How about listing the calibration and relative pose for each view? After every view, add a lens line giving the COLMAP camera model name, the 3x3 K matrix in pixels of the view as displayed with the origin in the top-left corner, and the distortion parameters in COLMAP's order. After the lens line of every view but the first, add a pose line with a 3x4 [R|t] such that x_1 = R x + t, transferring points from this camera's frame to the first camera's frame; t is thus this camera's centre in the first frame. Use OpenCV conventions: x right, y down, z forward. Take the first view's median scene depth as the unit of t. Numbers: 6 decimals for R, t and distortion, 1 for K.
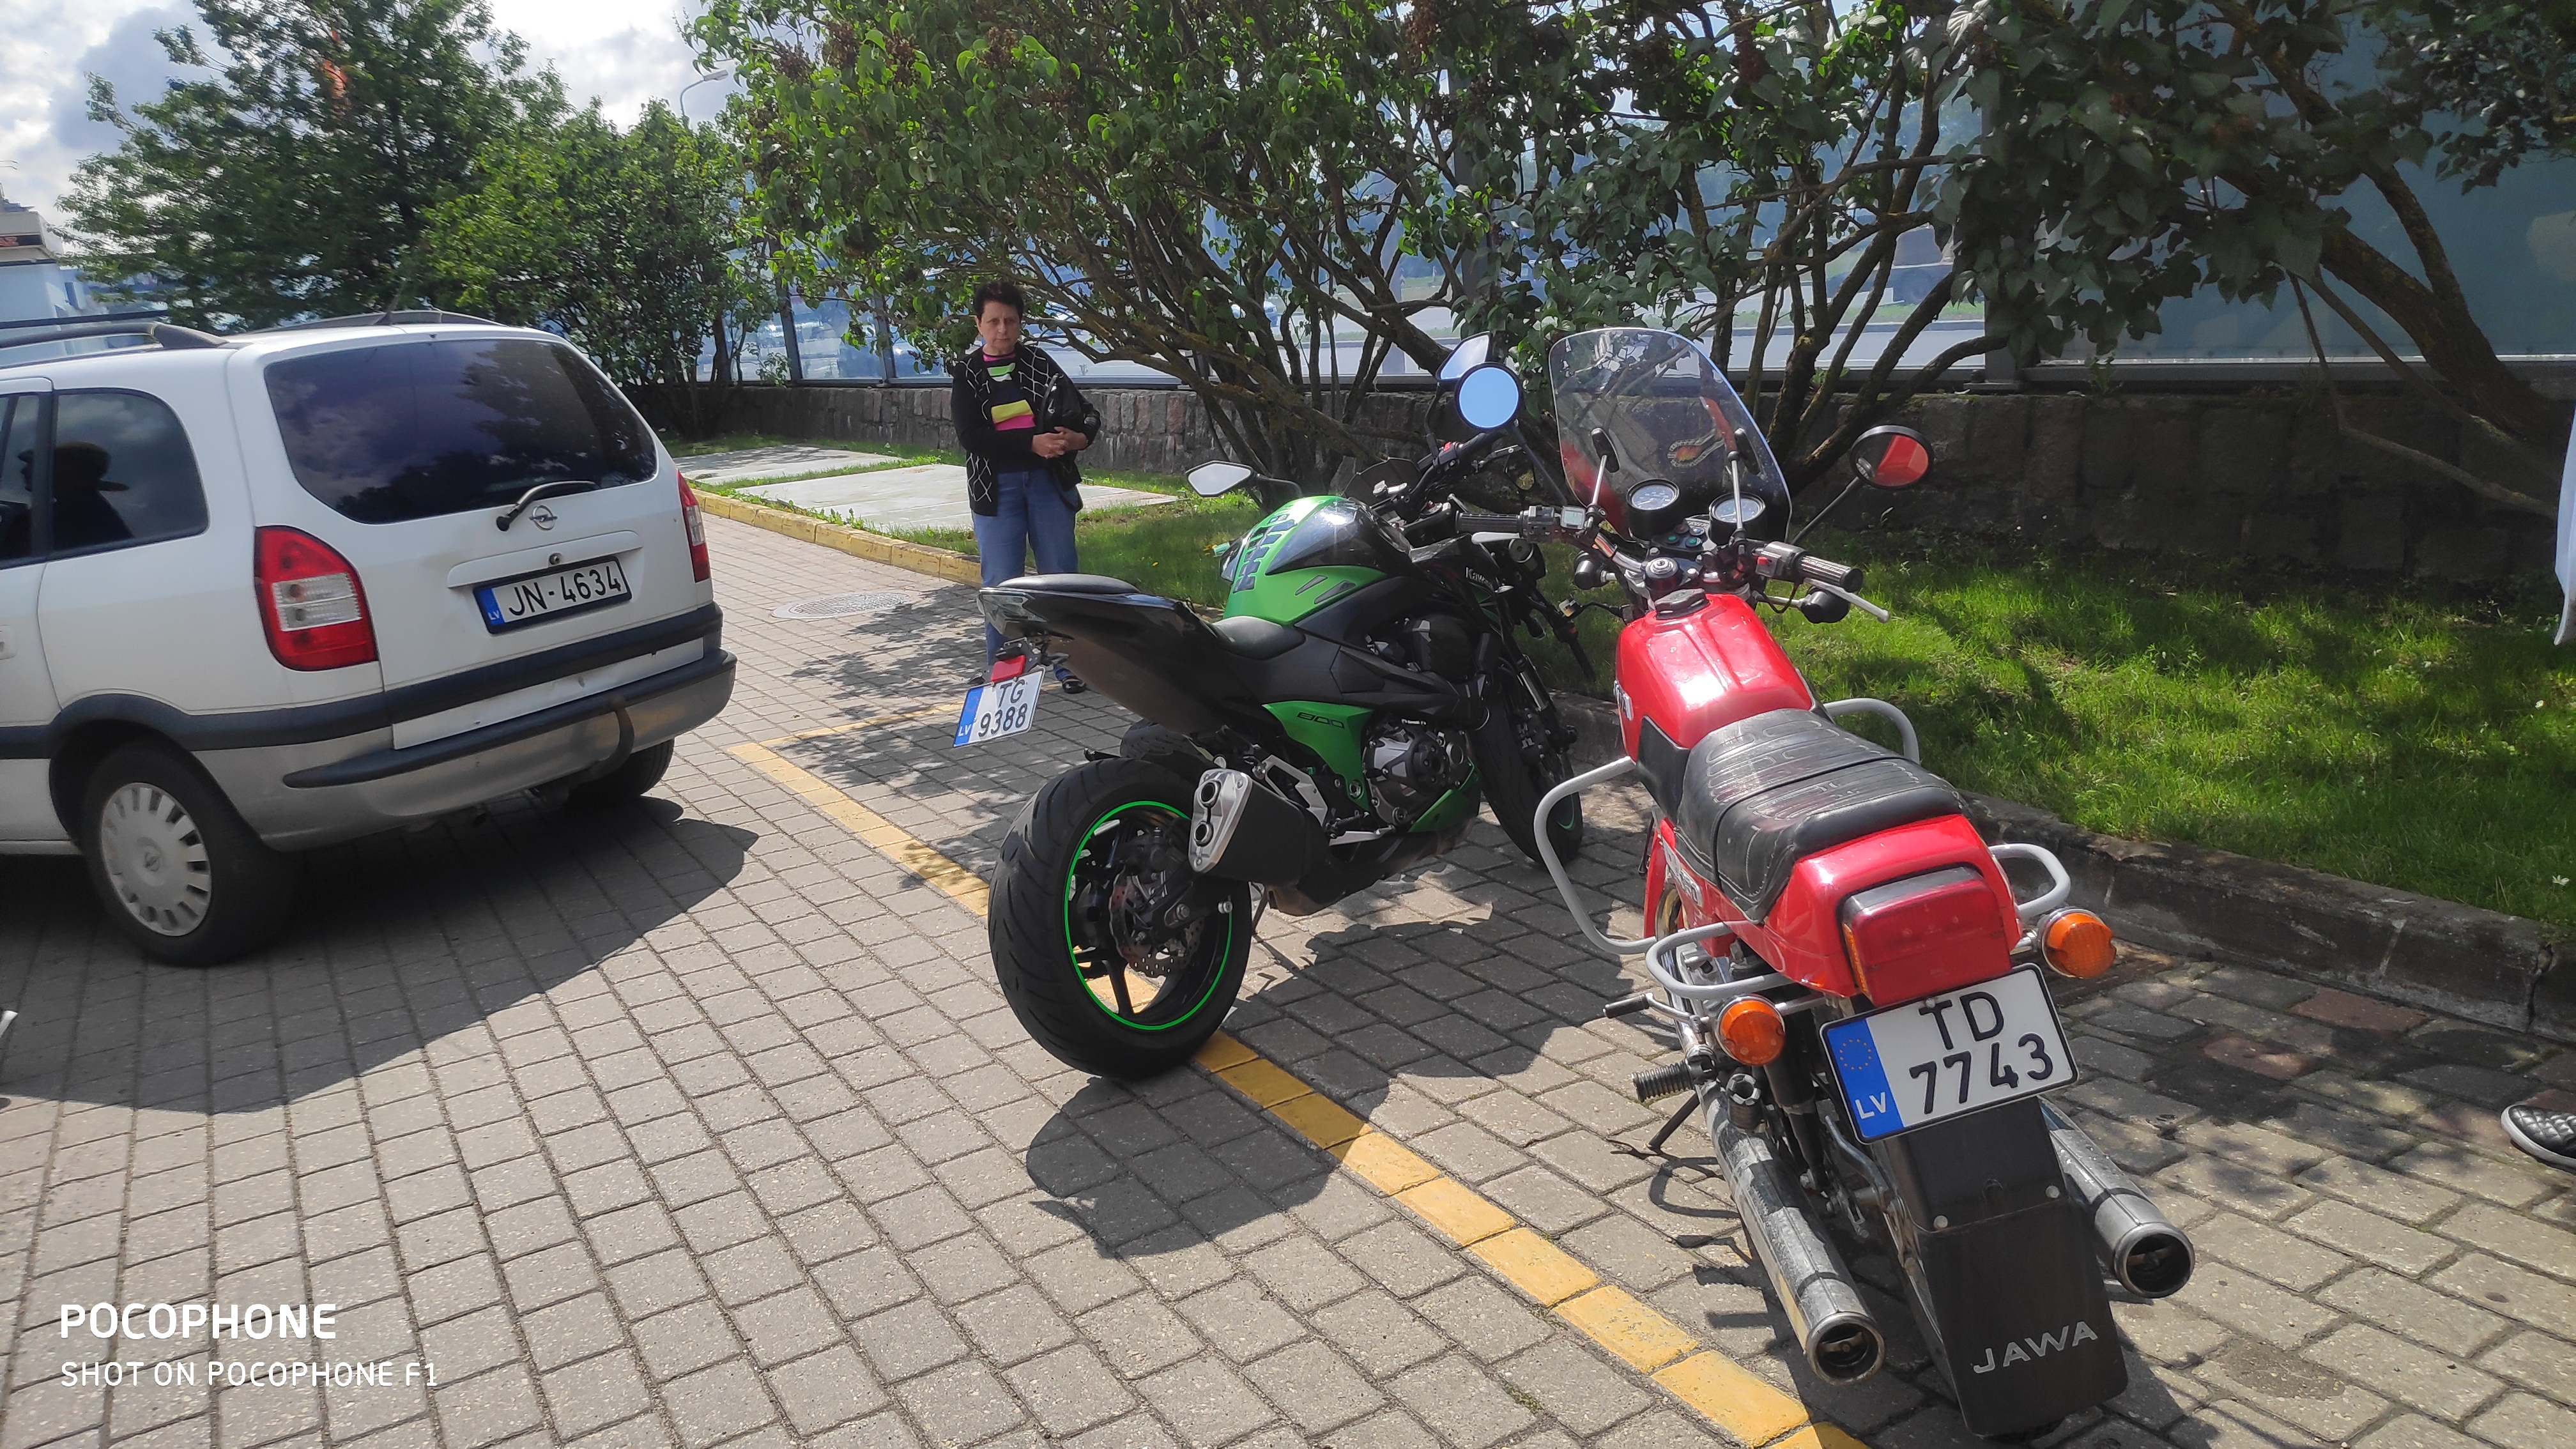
lens RADIAL K [[1851.5, 0, 1297.8], [0, 1851.5, 755.2], [0, 0, 1]] dist [0.015140, -0.019418]
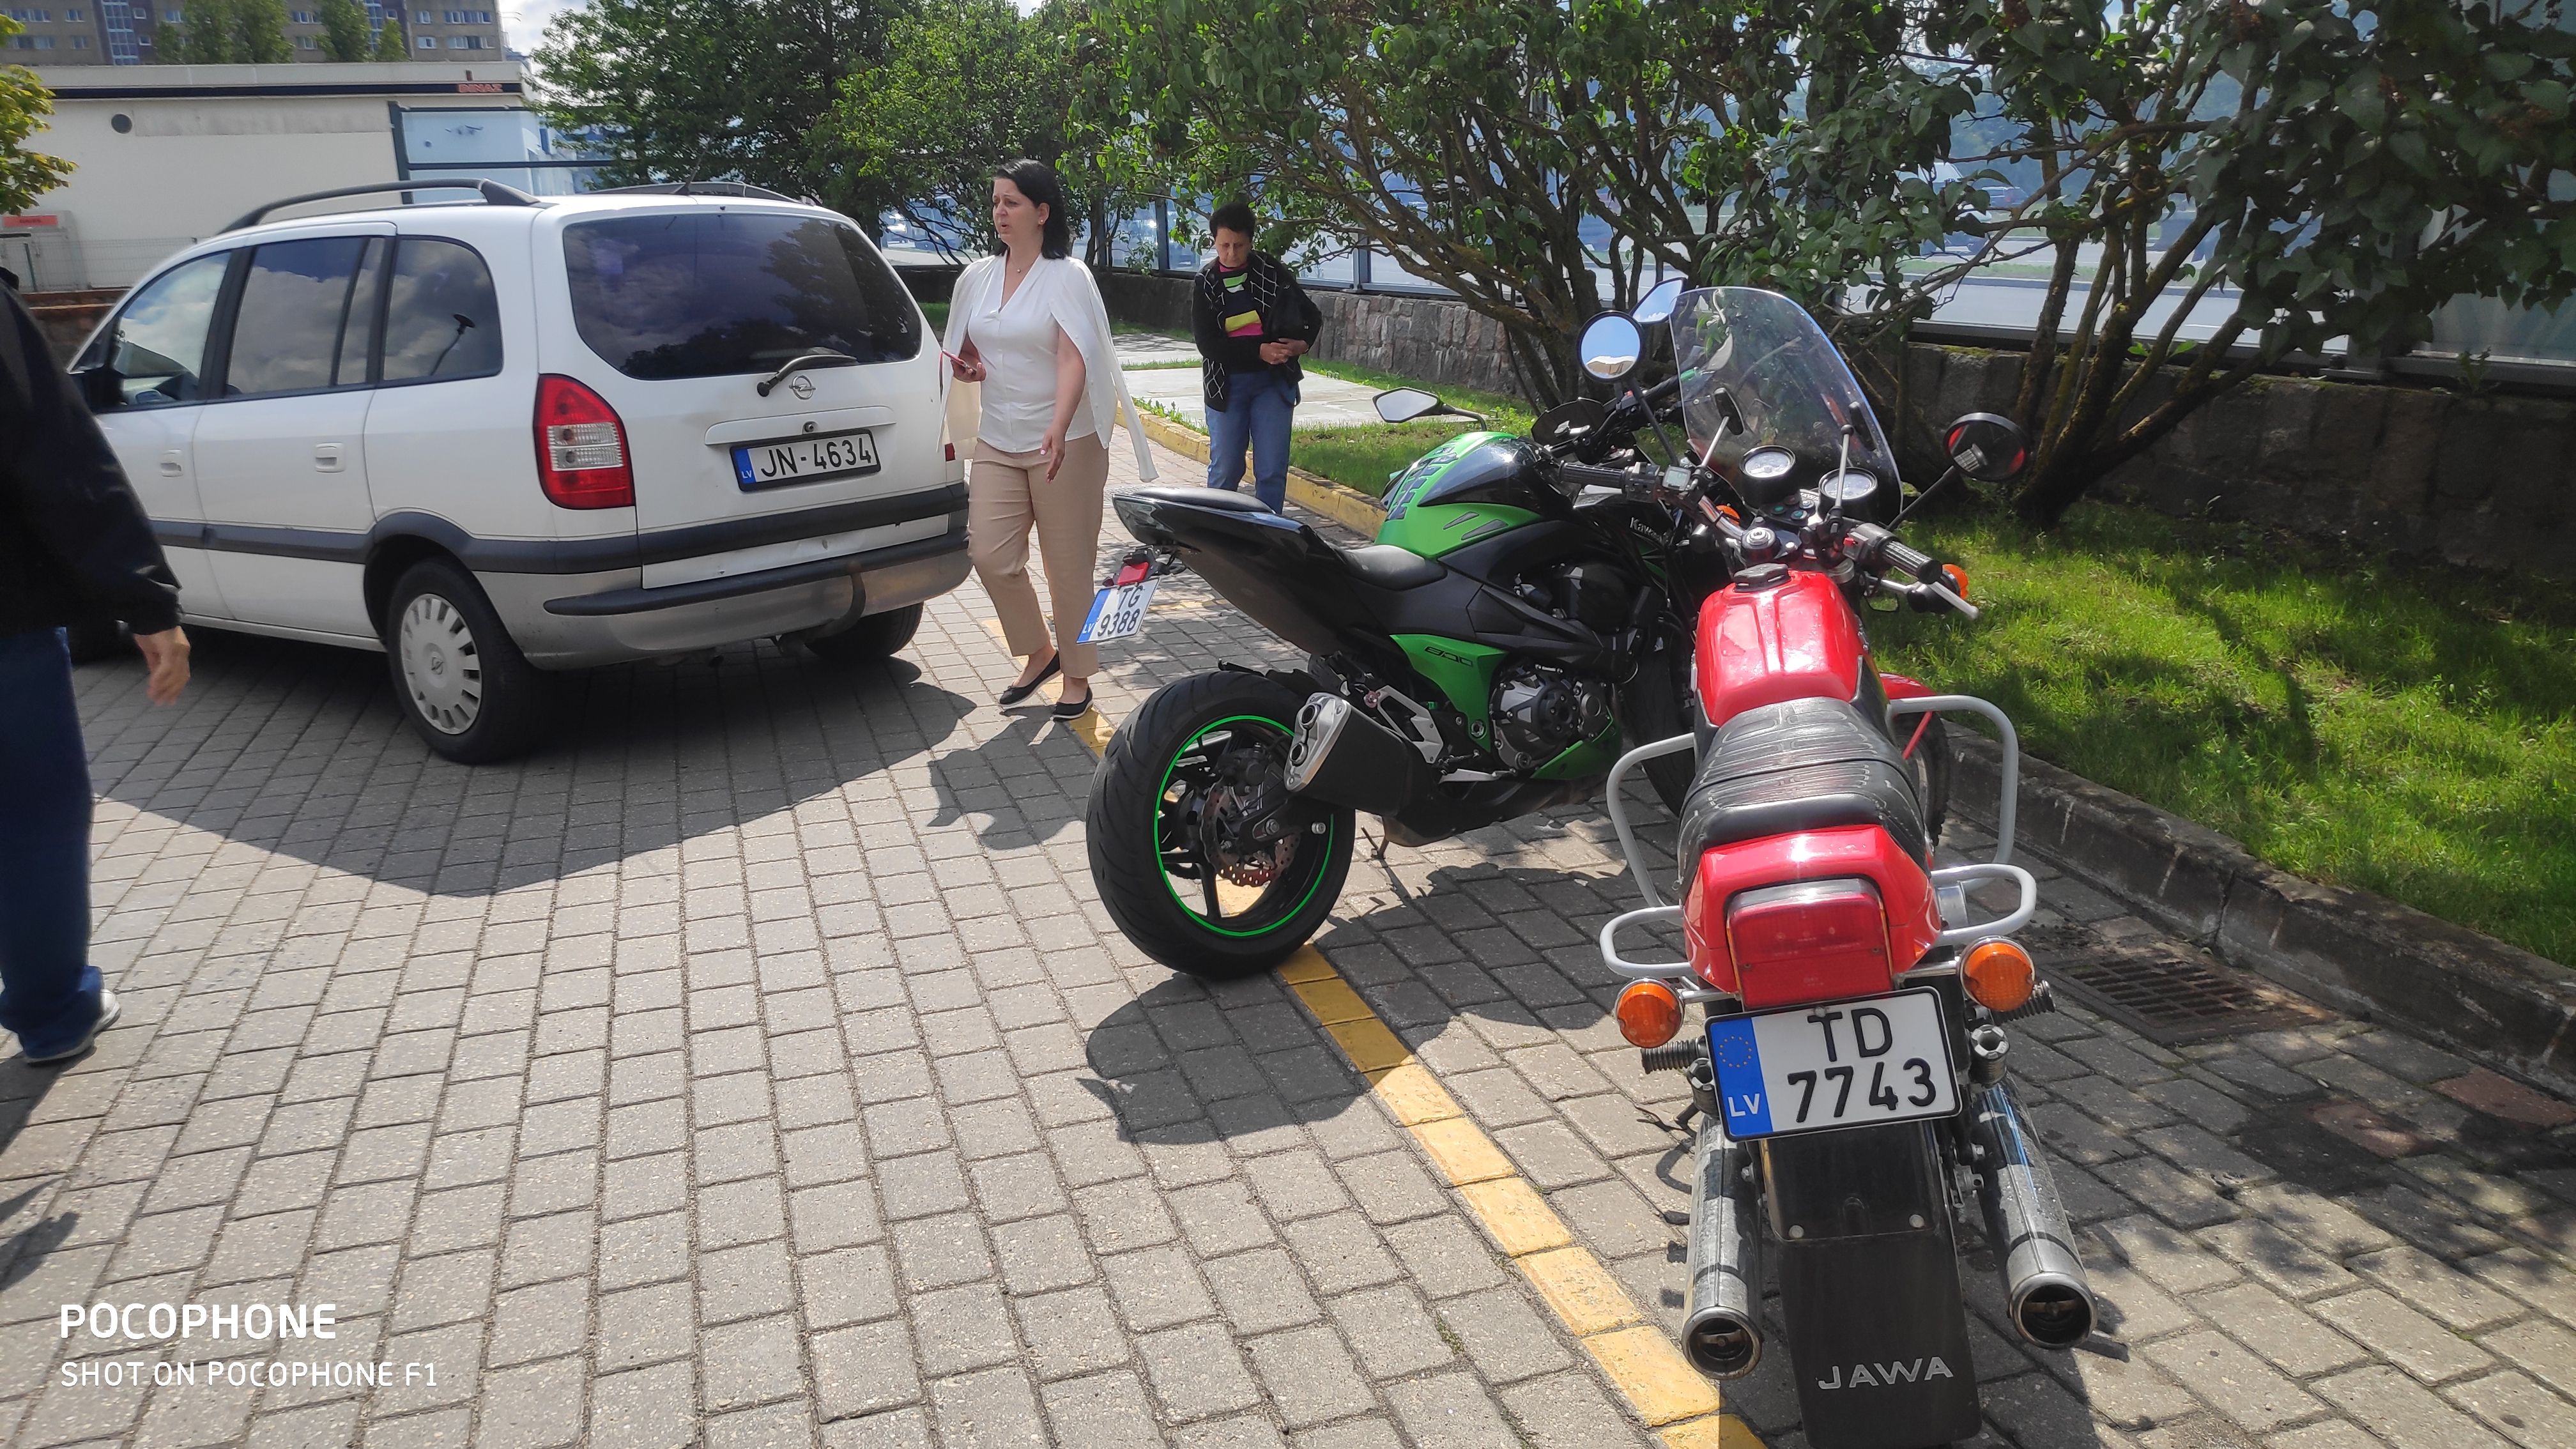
lens RADIAL K [[1840.1, 0, 1285.8], [0, 1840.1, 770.6], [0, 0, 1]] dist [0.054862, -0.094536]
pose [[0.975228, 0.122368, -0.184272, 0.111319], [-0.112139, 0.991565, 0.064987, -0.011765], [0.190670, -0.042713, 0.980725, -0.002149]]
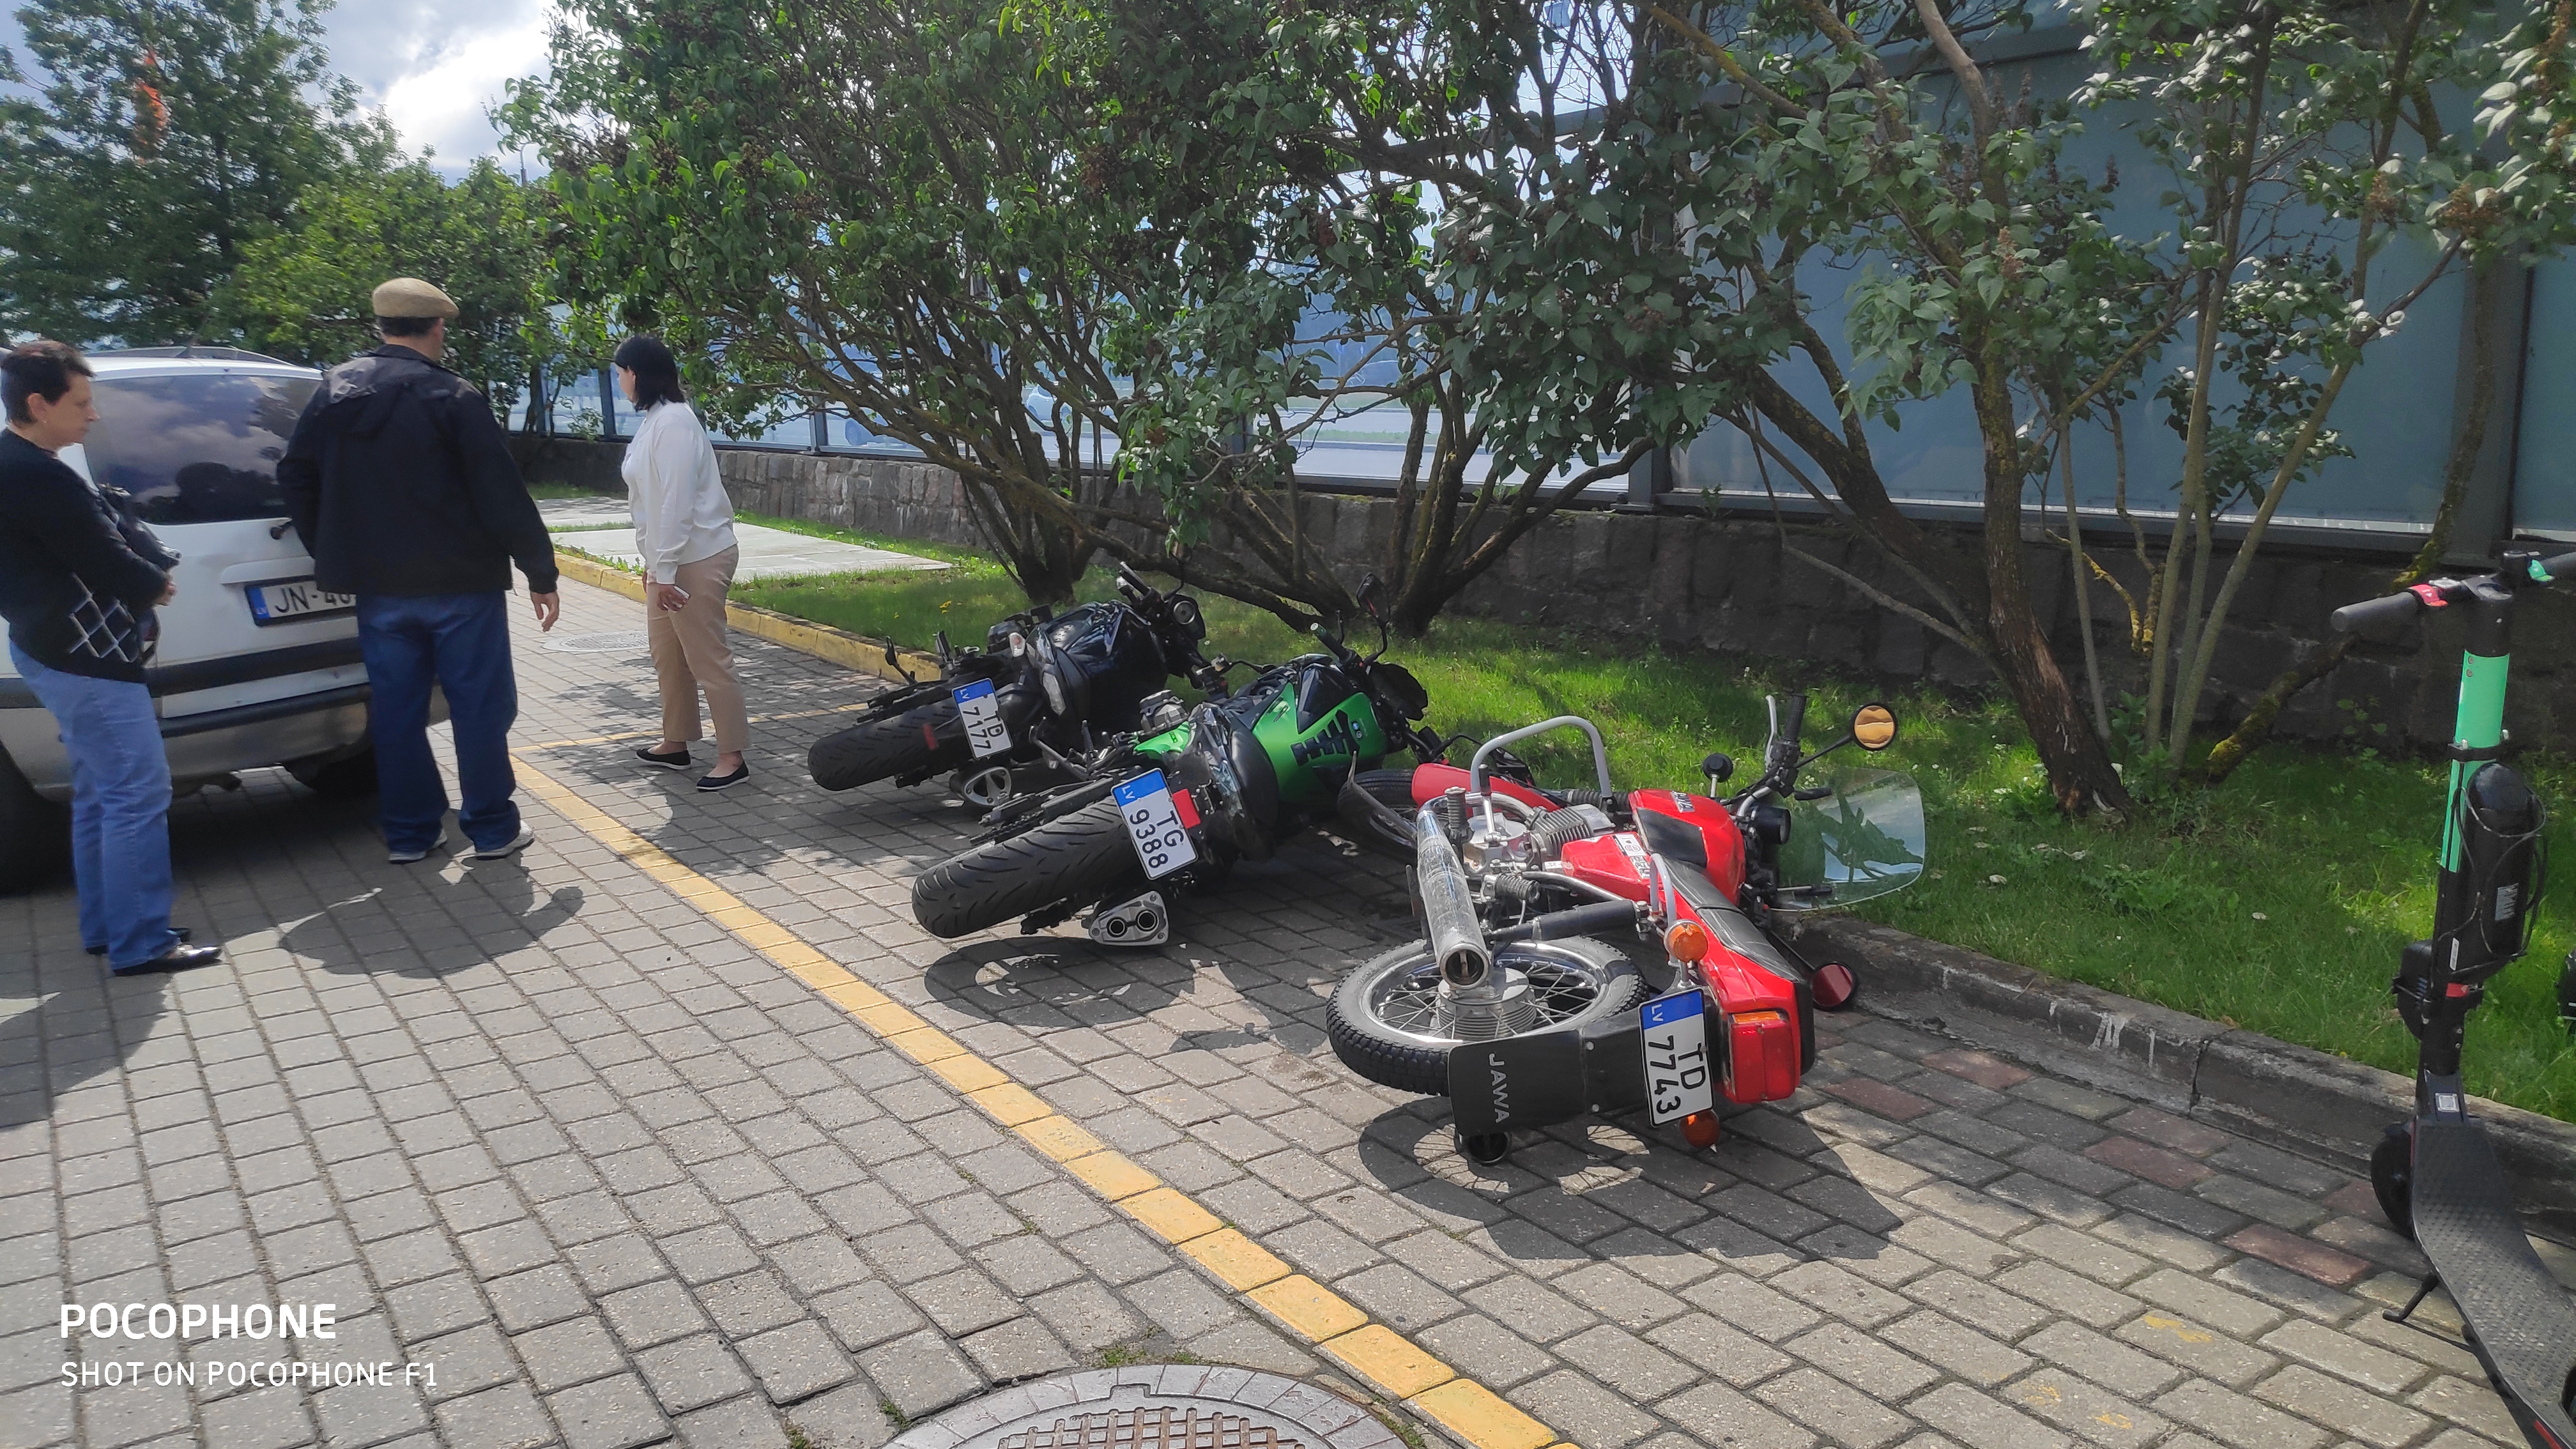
lens RADIAL K [[1851.5, 0, 1297.8], [0, 1851.5, 755.2], [0, 0, 1]] dist [0.015140, -0.019418]
pose [[0.994550, 0.051641, 0.090569, 0.138016], [-0.047010, 0.997512, -0.052542, 0.055462], [-0.093057, 0.047998, 0.994503, -0.260233]]
